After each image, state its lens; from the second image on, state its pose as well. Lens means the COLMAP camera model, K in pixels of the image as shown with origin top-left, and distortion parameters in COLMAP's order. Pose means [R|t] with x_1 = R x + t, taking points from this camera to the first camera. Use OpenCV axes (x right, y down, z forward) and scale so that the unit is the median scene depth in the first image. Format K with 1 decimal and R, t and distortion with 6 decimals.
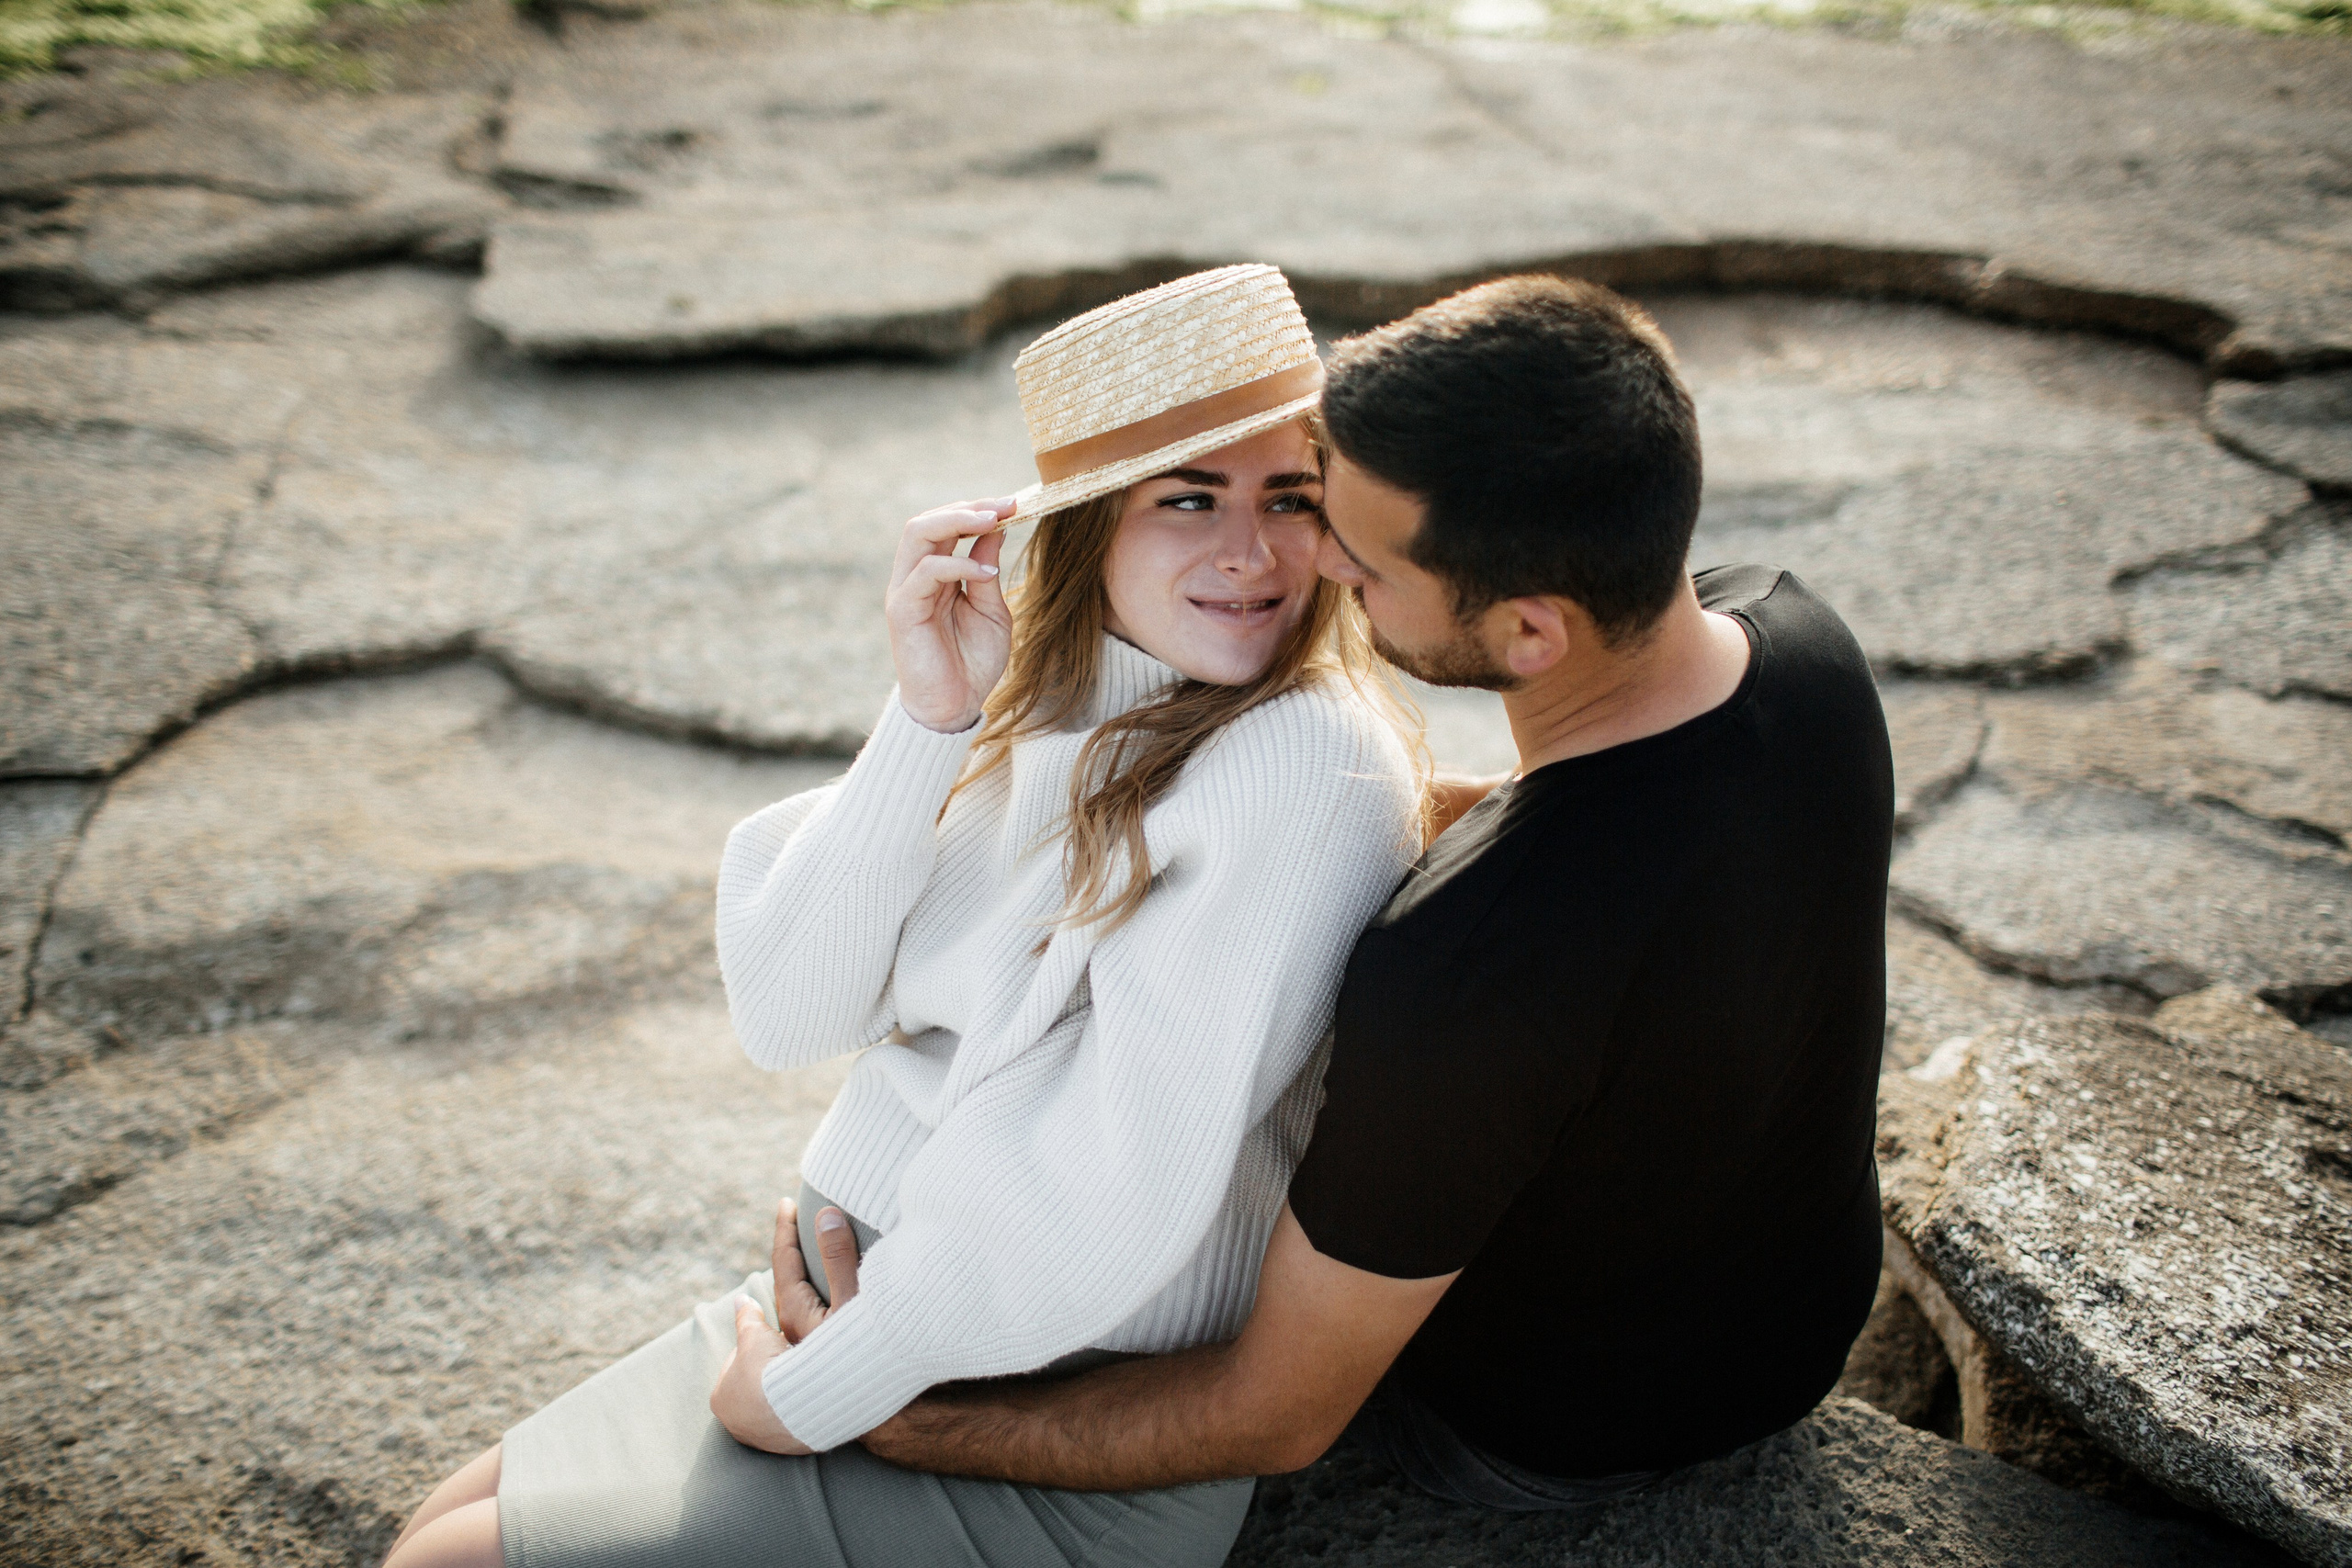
lens RADIAL K [[2265.8, 0, 1176.0], [0, 2265.8, 784.0], [0, 0, 1]] dist [-0.100106, 0.131059]
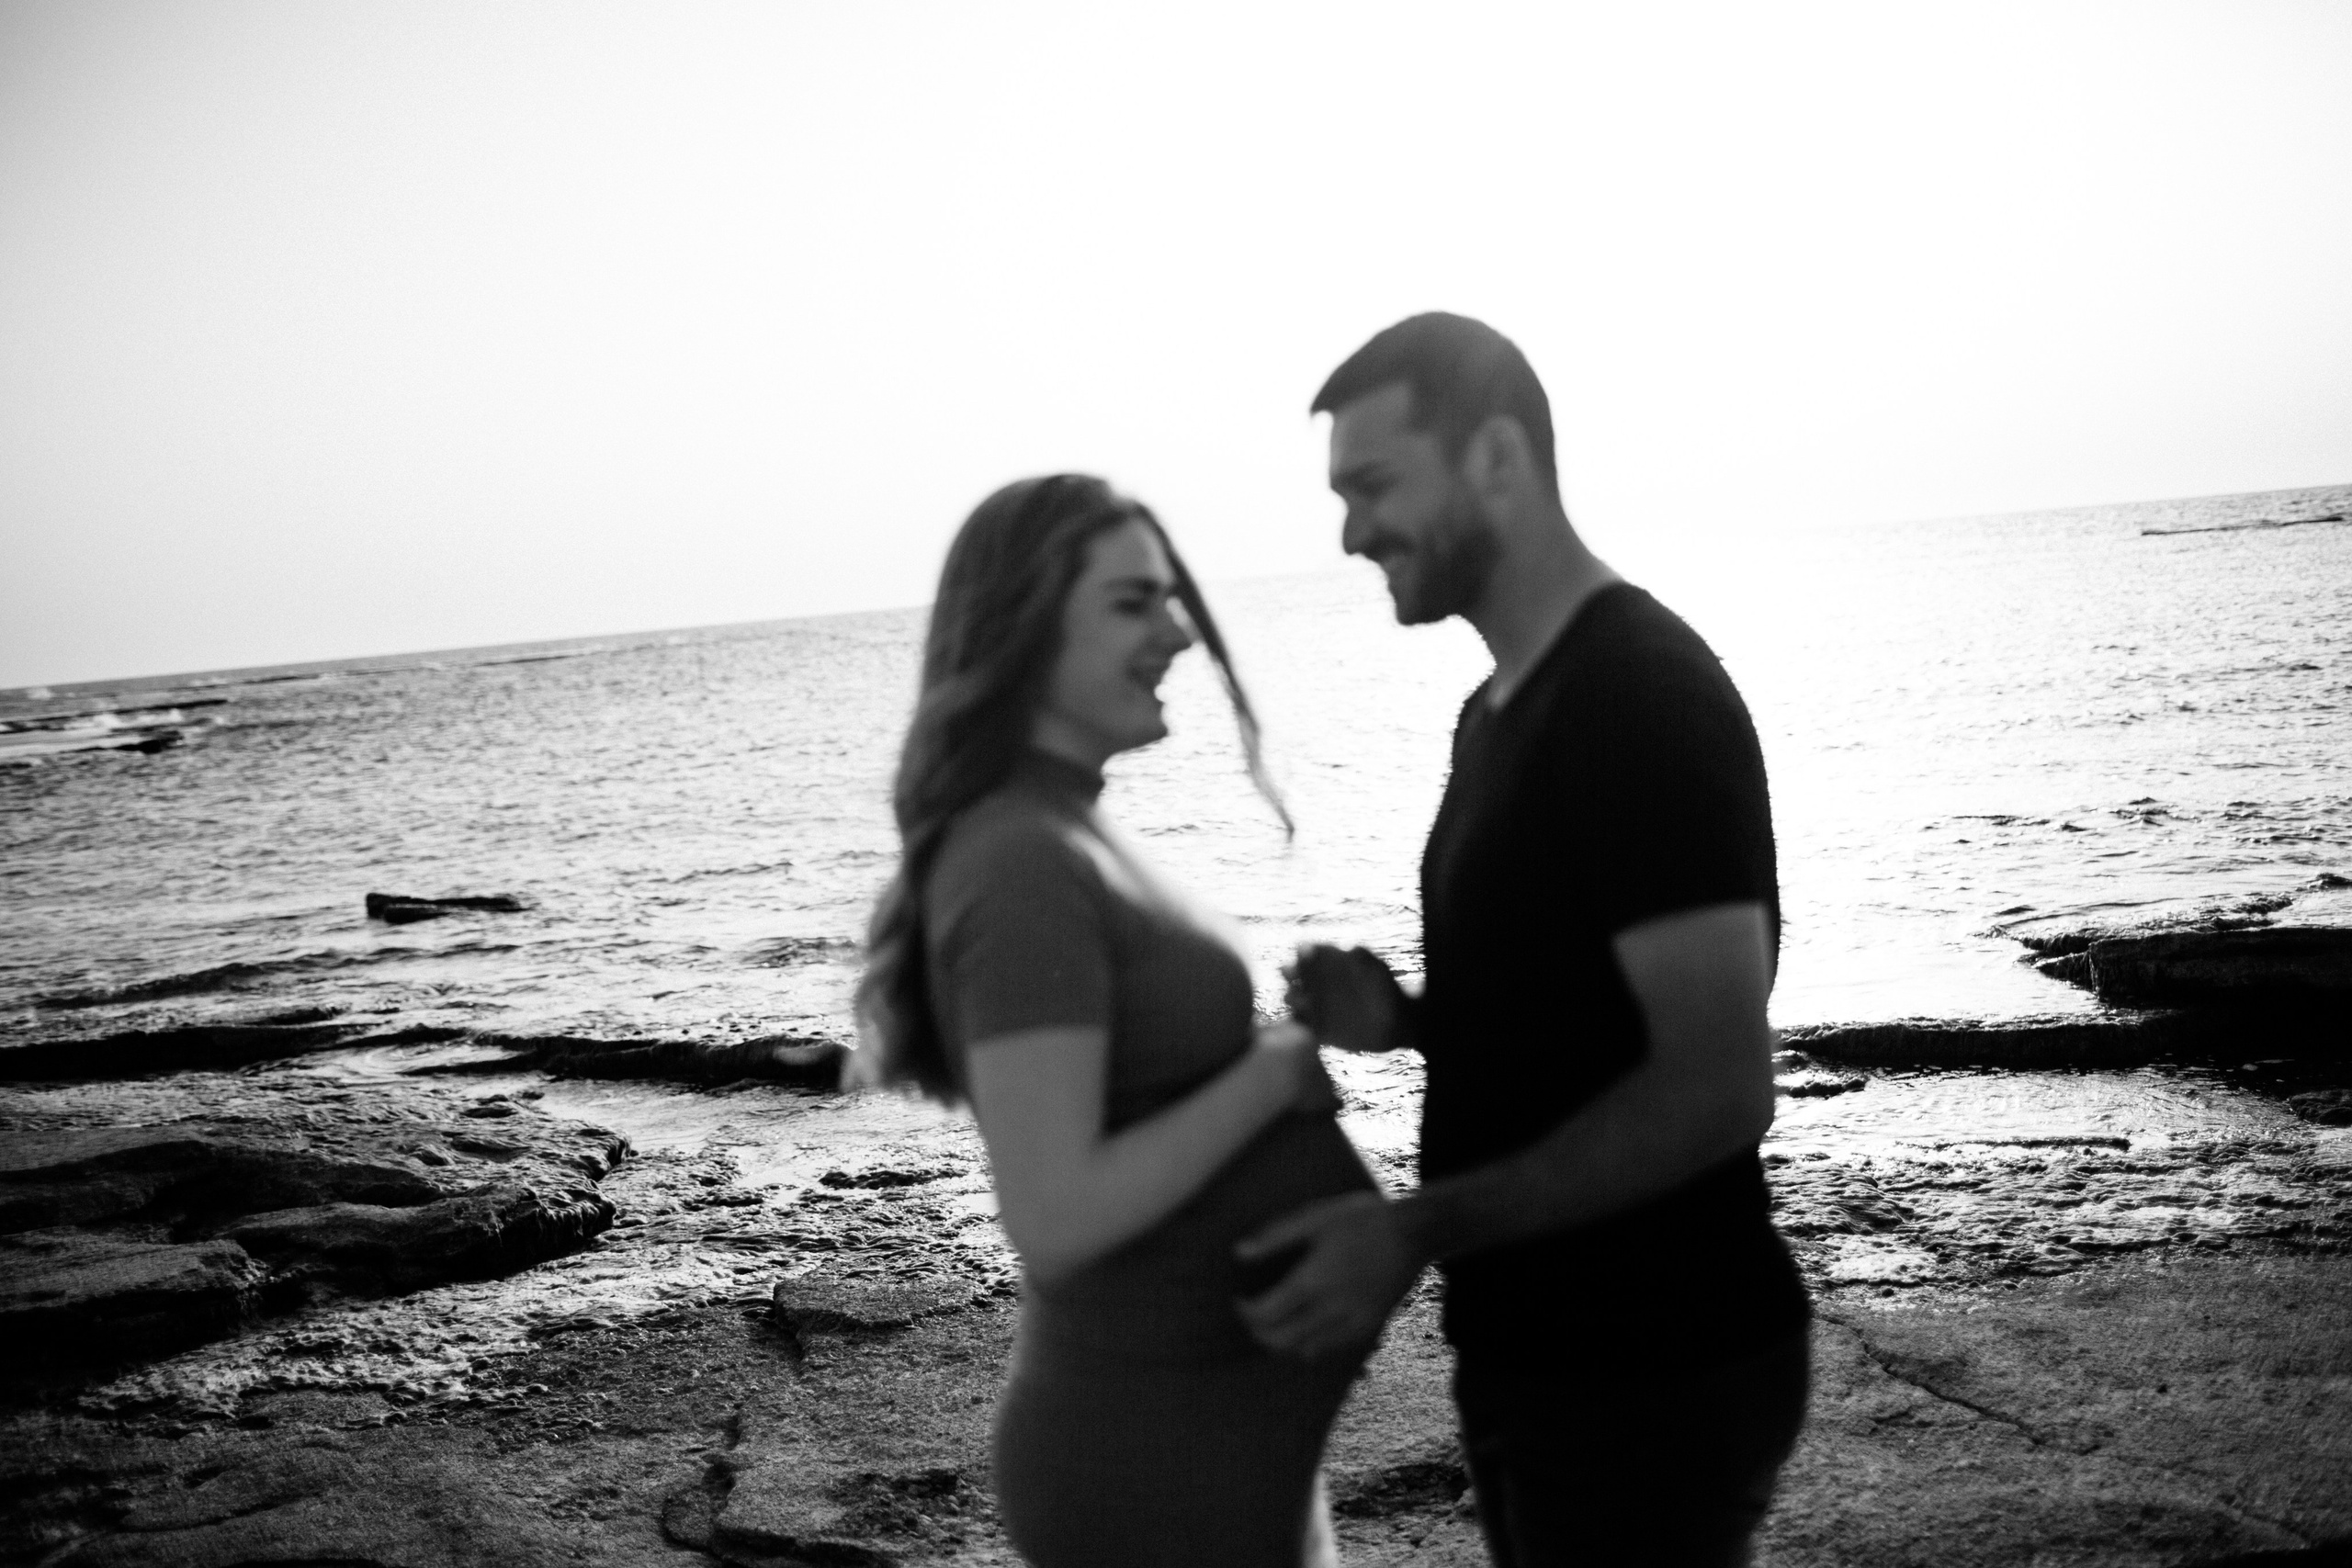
lens RADIAL K [[2252.3, 0, 1176.0], [0, 2252.3, 784.0], [0, 0, 1]] dist [-0.094405, 0.119867]
pose [[0.993248, -0.083257, -0.080785, -0.094856], [0.029453, 0.854535, -0.518557, -0.157390], [0.112207, 0.512677, 0.851218, 0.359544]]
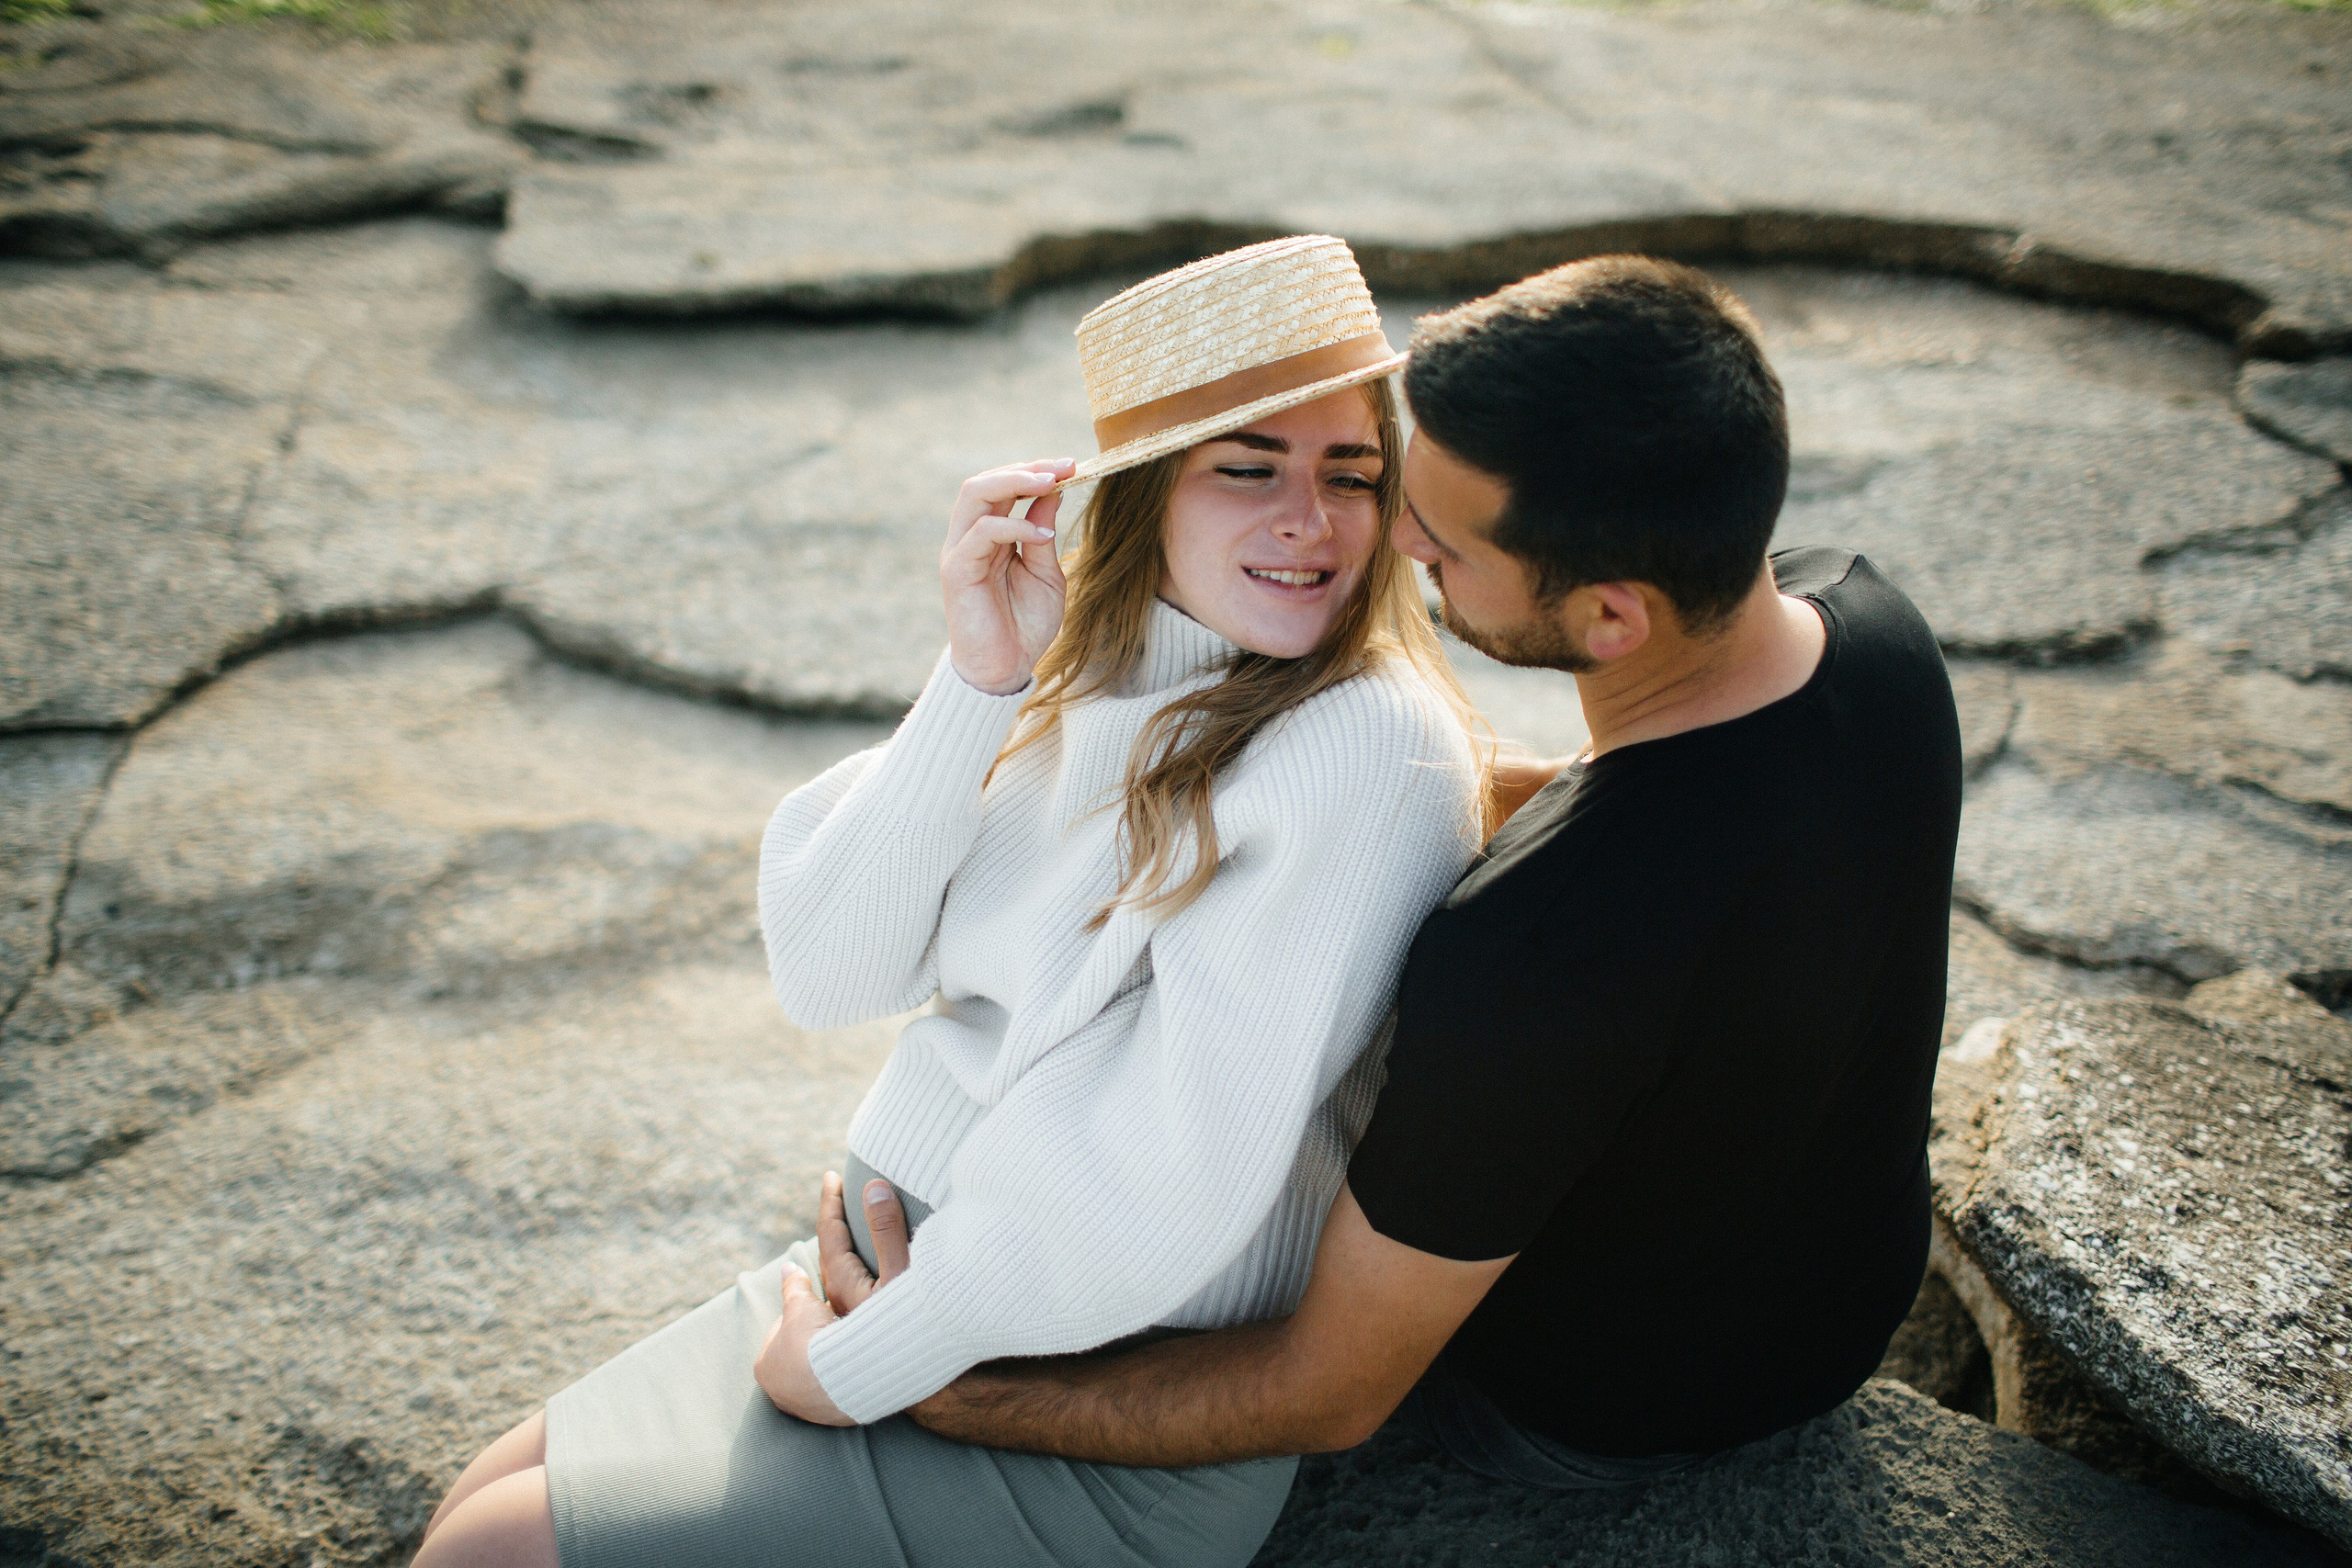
lens RADIAL K [[2265.8, 0, 1176.0], [0, 2265.8, 784.0], [0, 0, 1]] dist [-0.100106, 0.131059]
pose [[0.999898, 0.014279, 0.000366, -0.014171], [-0.014283, 0.999756, 0.016851, -0.002521], [-0.000126, -0.016855, 0.999858, 0.003732]]
